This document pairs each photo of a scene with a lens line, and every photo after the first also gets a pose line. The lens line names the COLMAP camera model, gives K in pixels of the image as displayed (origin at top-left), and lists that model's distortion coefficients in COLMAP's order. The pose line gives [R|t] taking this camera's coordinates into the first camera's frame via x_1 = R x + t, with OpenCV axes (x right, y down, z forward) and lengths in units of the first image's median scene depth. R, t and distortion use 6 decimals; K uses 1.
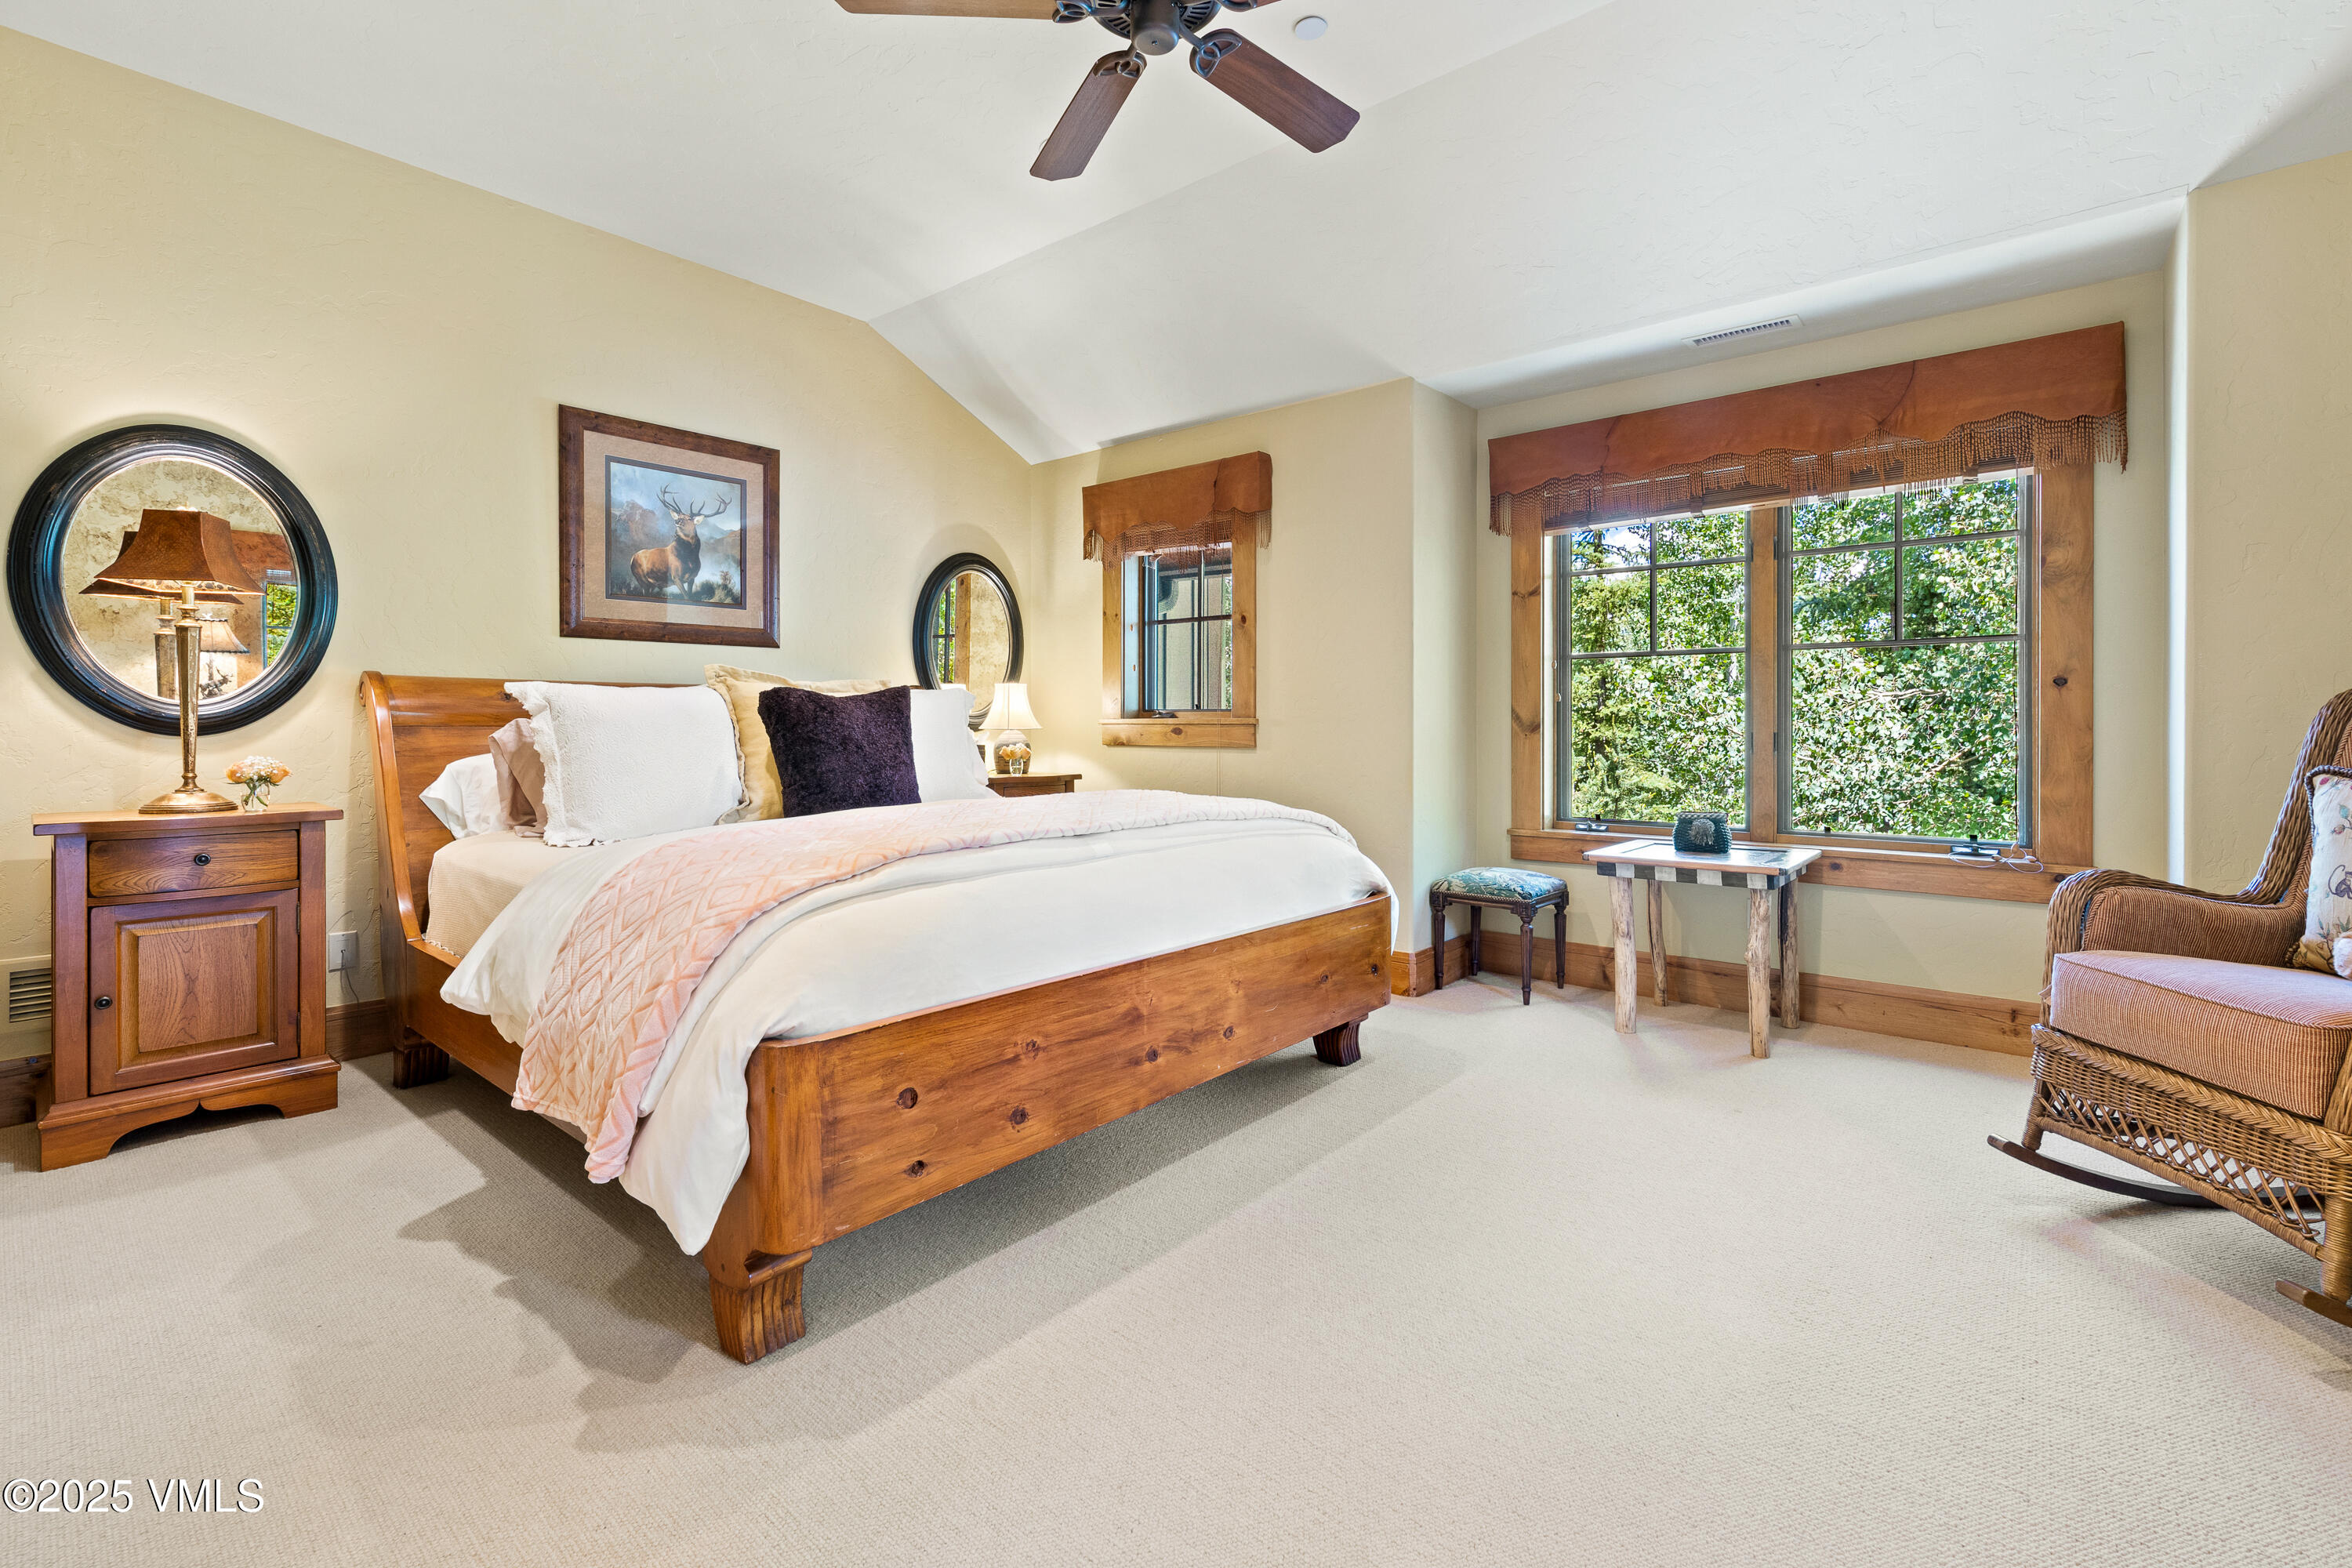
lens RADIAL K [[1023.1, 0, 1173.2], [0, 1023.1, 718.5], [0, 0, 1]] dist [-0.001135, -0.000938]
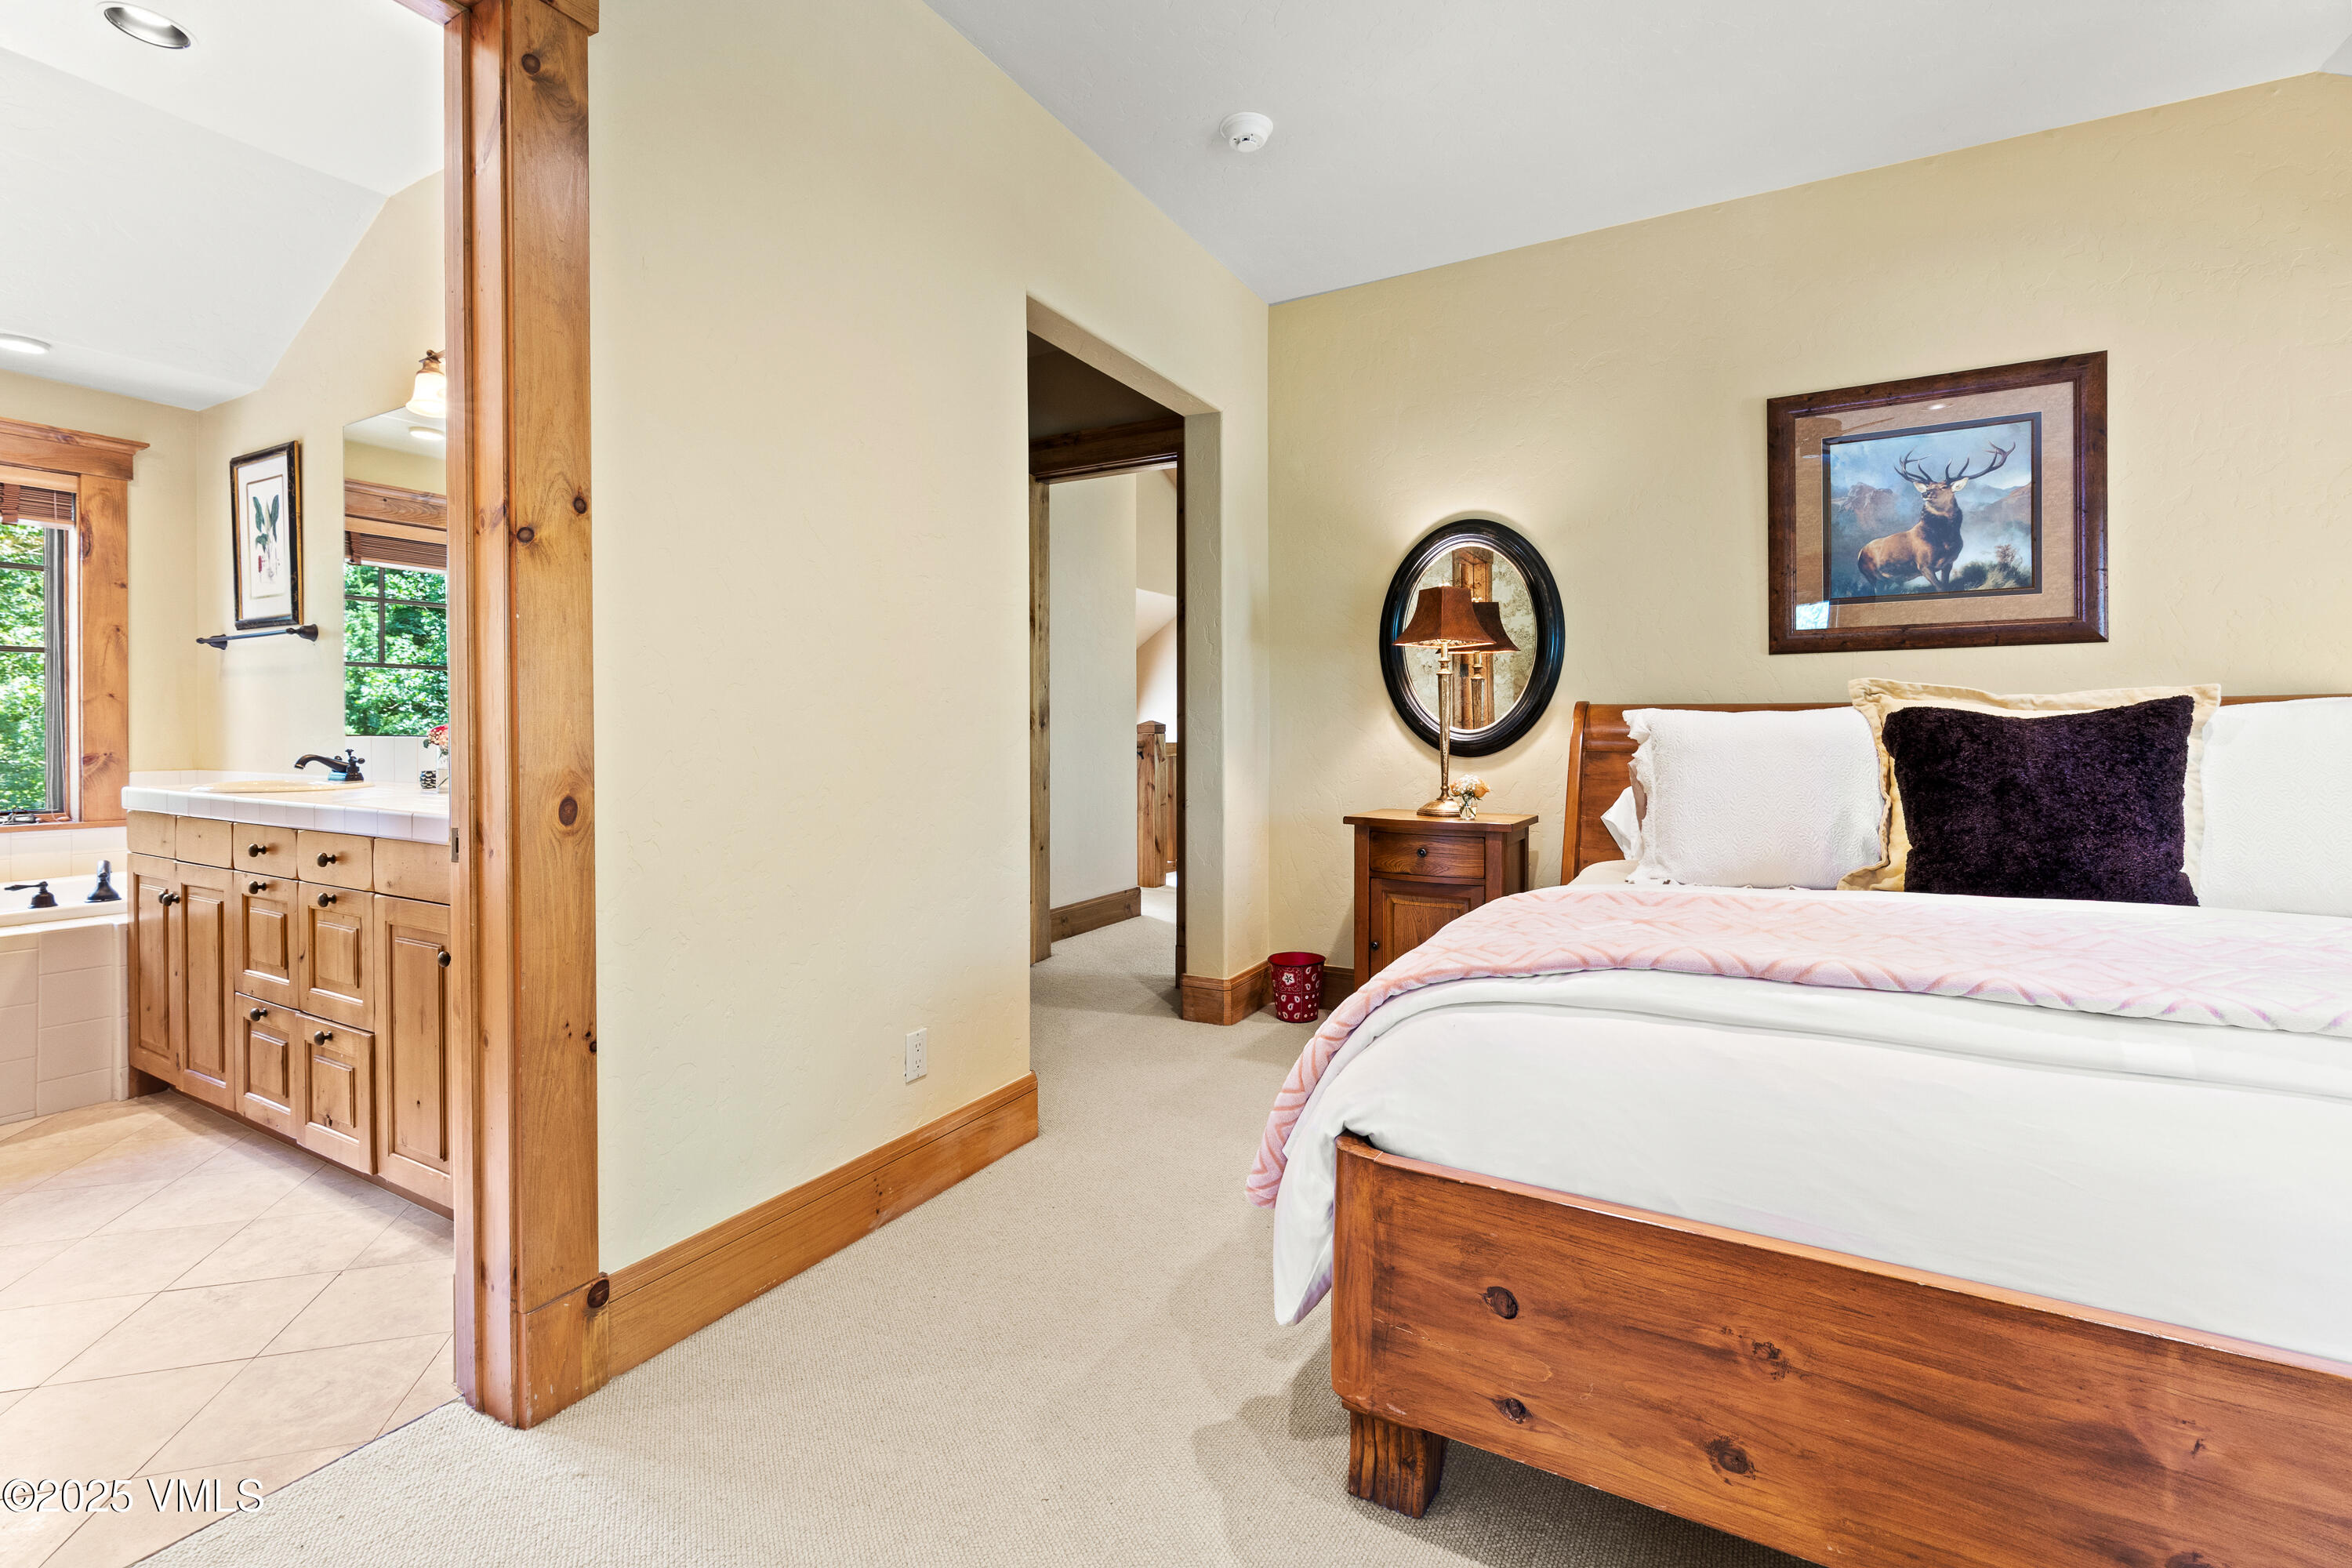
lens RADIAL K [[1023.1, 0, 1194.4], [0, 1023.1, 736.7], [0, 0, 1]] dist [-0.001135, -0.000938]
pose [[0.191543, 0.004423, -0.981474, 0.261009], [0.002527, 0.999984, 0.004999, -0.017210], [0.981481, -0.003437, 0.191529, 0.431452]]
